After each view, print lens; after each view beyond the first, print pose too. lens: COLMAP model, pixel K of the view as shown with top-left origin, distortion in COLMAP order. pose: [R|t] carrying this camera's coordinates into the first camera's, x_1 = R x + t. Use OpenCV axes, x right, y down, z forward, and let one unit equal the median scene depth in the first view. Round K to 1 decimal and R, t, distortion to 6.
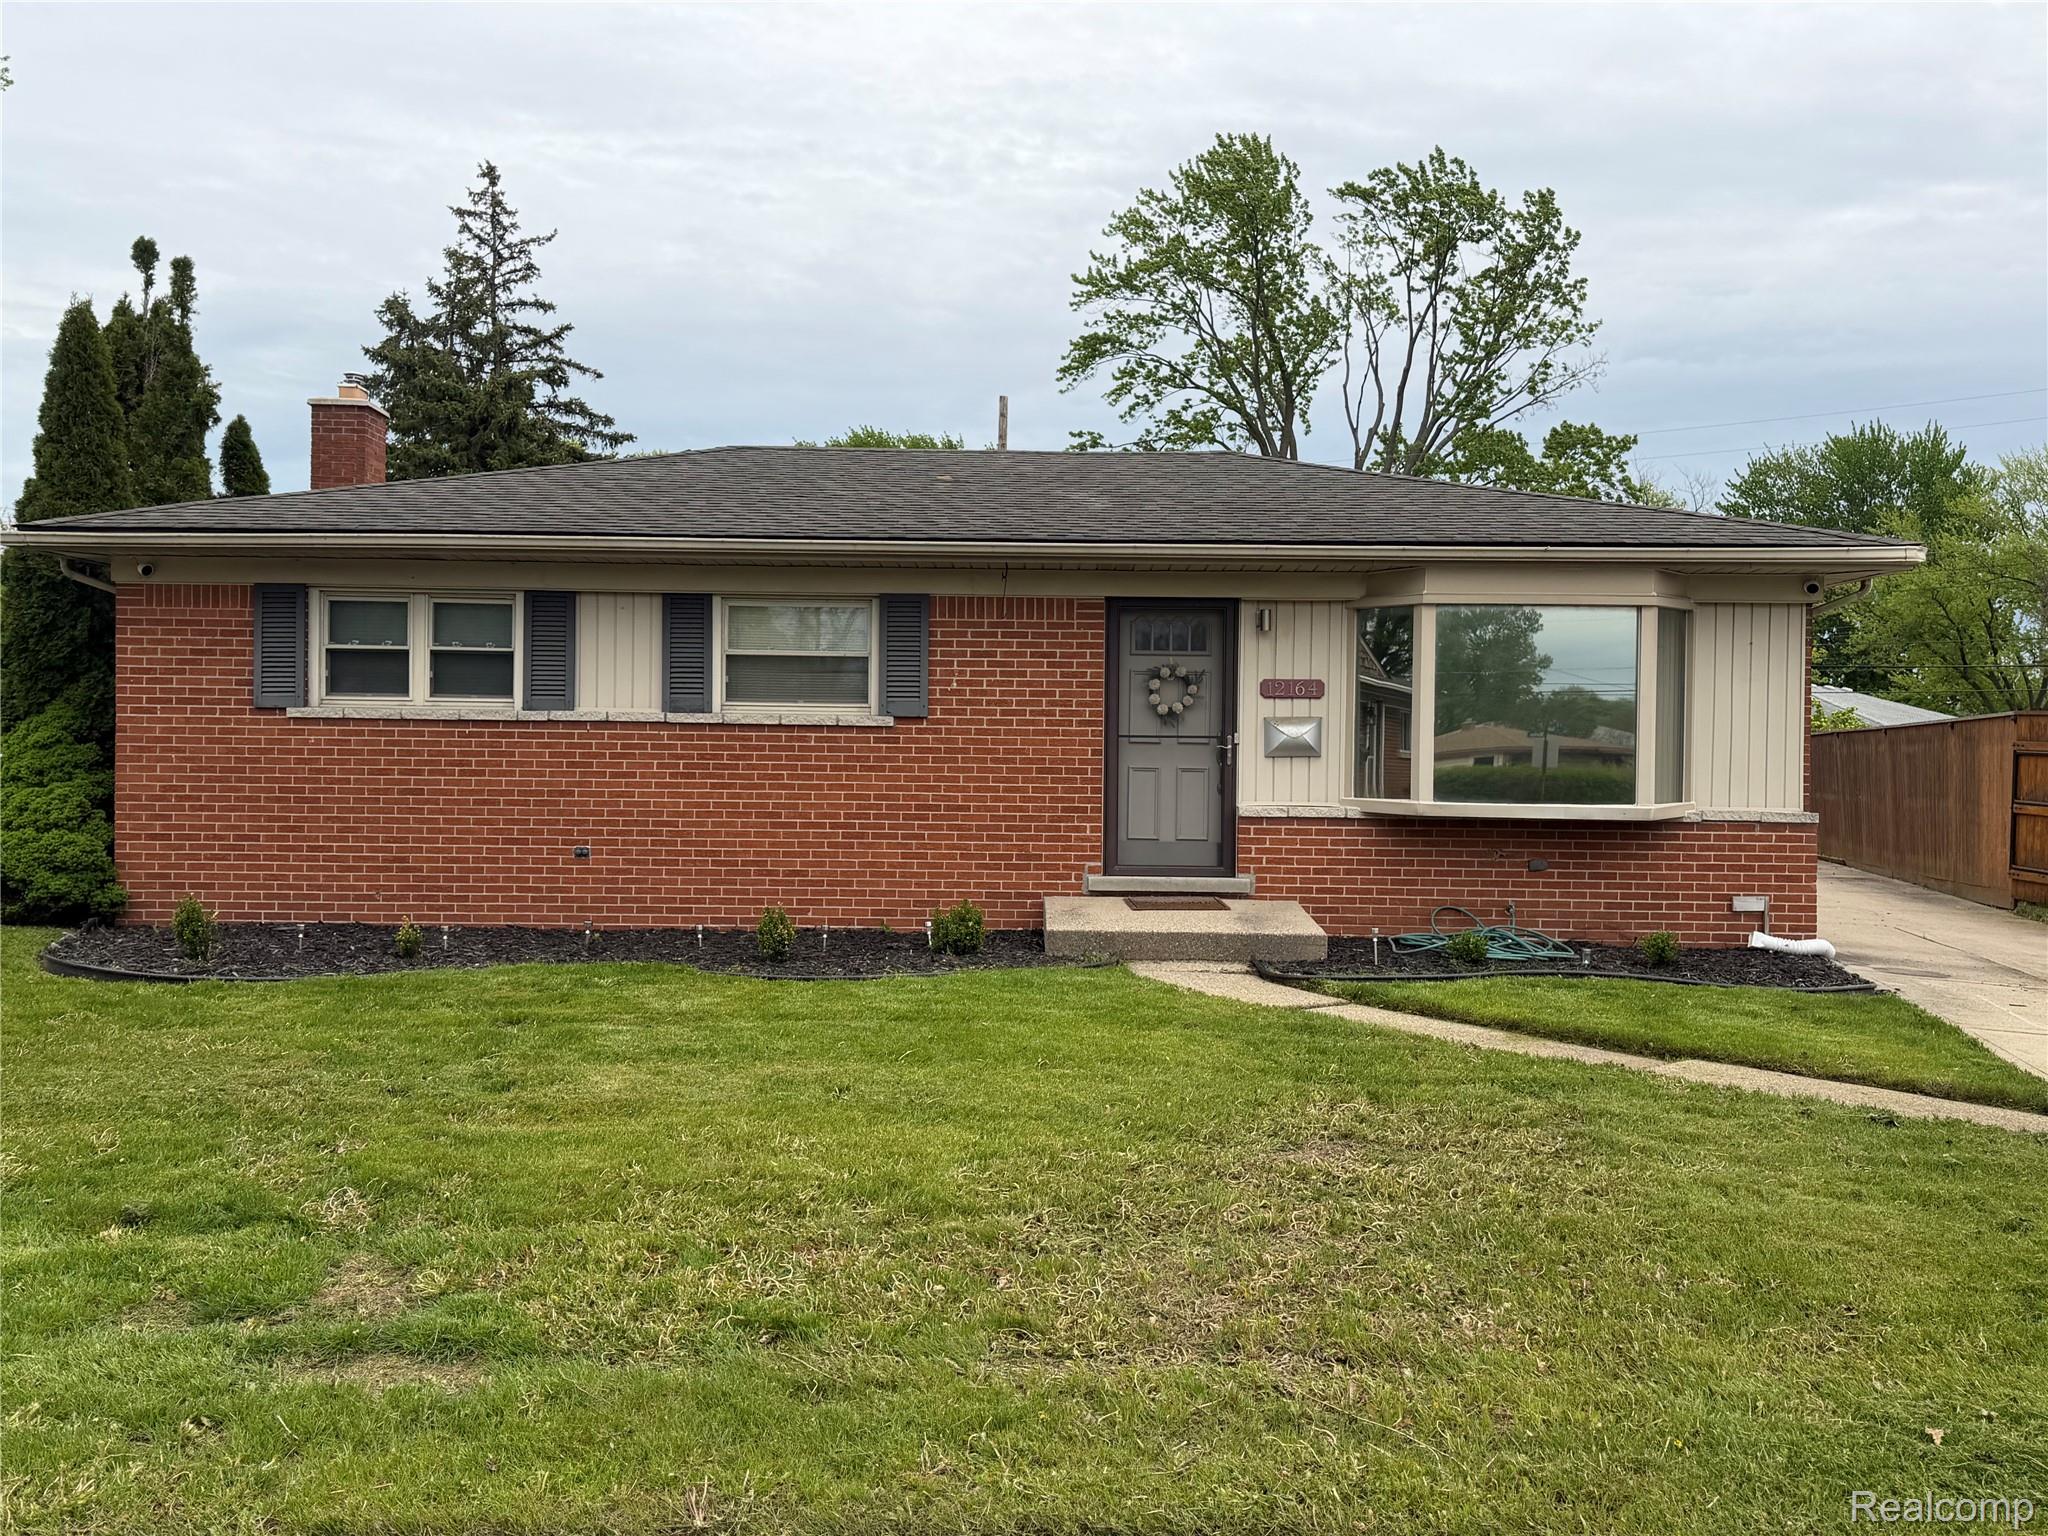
lens RADIAL K [[1673.2, 0, 1024.0], [0, 1673.2, 768.0], [0, 0, 1]] dist [0.200264, -0.493785]
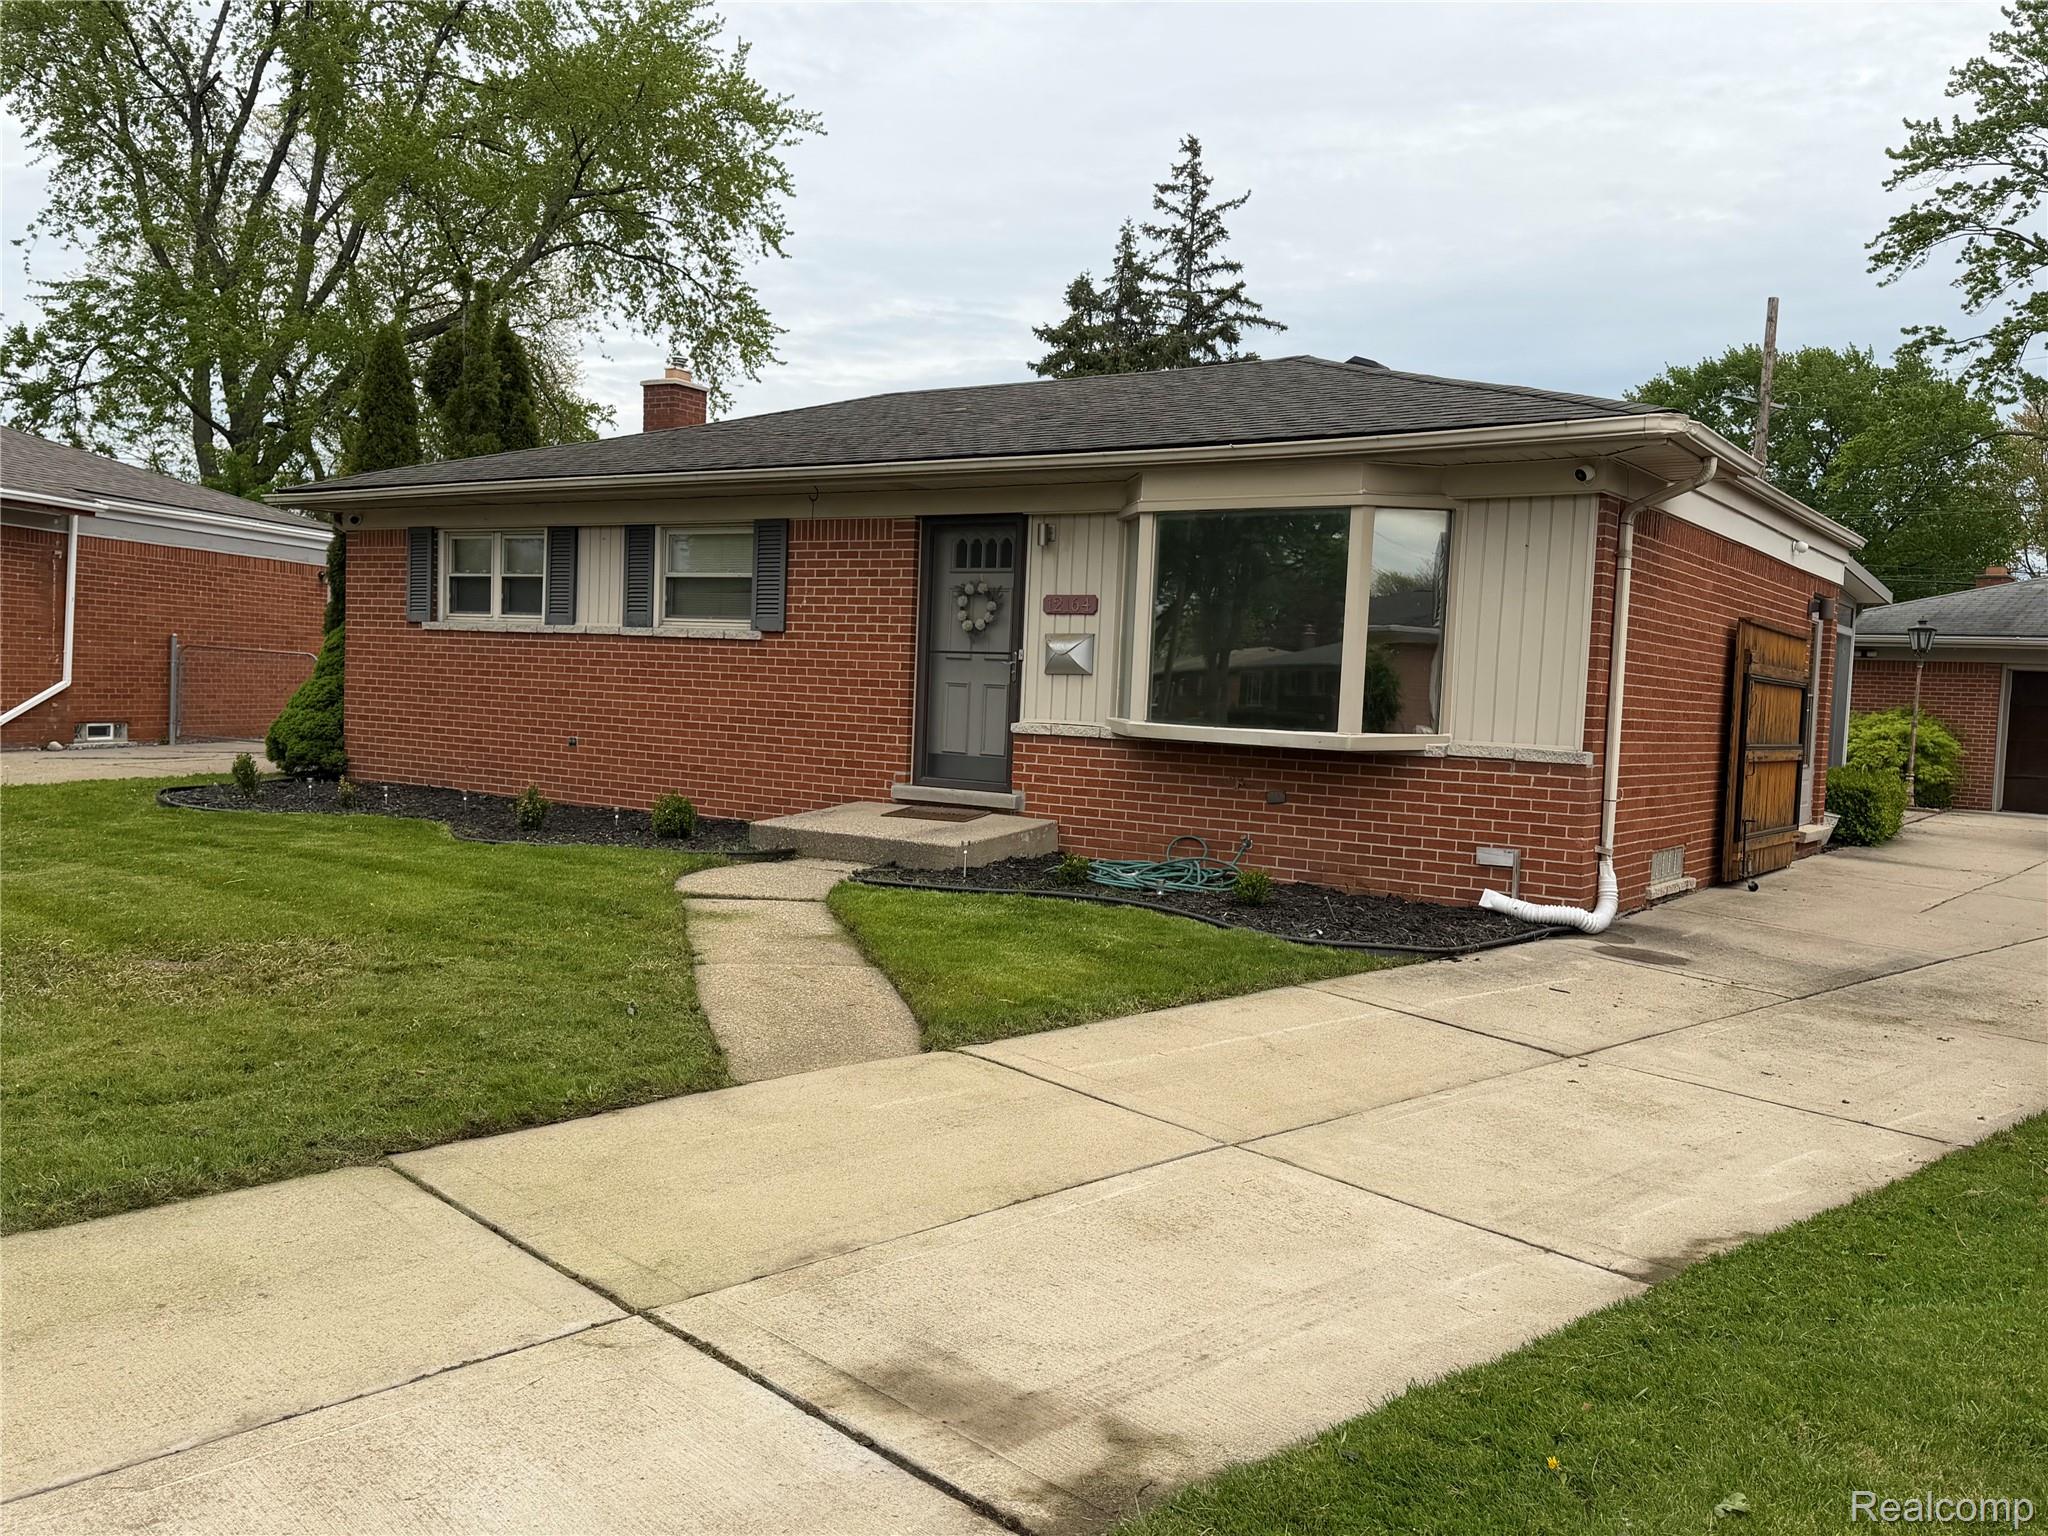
lens RADIAL K [[1671.3, 0, 1024.0], [0, 1671.3, 768.0], [0, 0, 1]] dist [0.136941, -0.211625]
pose [[0.828624, 0.048909, -0.557665, 0.684187], [-0.033325, 0.998719, 0.038075, 0.011603], [0.558813, -0.012966, 0.829192, 0.176325]]
